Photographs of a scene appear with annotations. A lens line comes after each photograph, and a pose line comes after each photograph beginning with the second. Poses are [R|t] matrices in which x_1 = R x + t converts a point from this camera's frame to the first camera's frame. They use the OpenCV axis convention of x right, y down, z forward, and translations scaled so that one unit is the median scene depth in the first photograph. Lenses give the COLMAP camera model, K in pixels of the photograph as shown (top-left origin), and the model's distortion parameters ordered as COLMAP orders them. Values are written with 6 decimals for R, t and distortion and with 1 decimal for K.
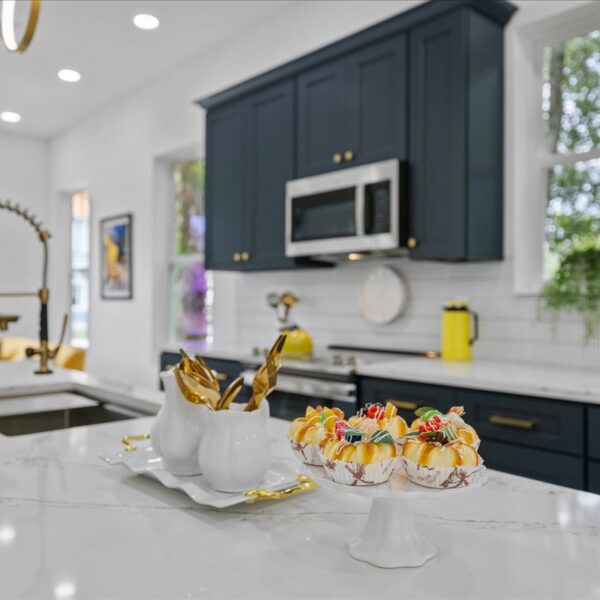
lens RADIAL K [[601.6, 0, 298.9], [0, 601.6, 284.3], [0, 0, 1]] dist [0.012560, 0.000000]
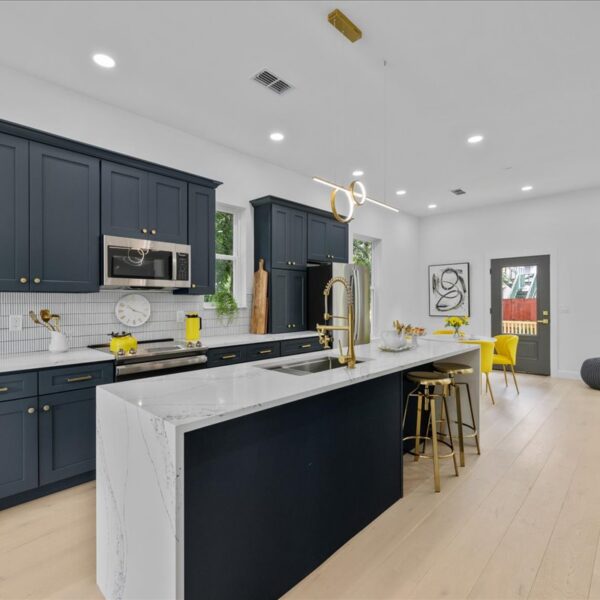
lens RADIAL K [[358.7, 0, 302.6], [0, 358.7, 302.1], [0, 0, 1]] dist [0.023833, 0.001647]
pose [[-0.071914, -0.006018, 0.997393, -1.038994], [-0.019342, 0.999802, 0.004638, -0.024066], [-0.997223, -0.018958, -0.072016, 0.663635]]
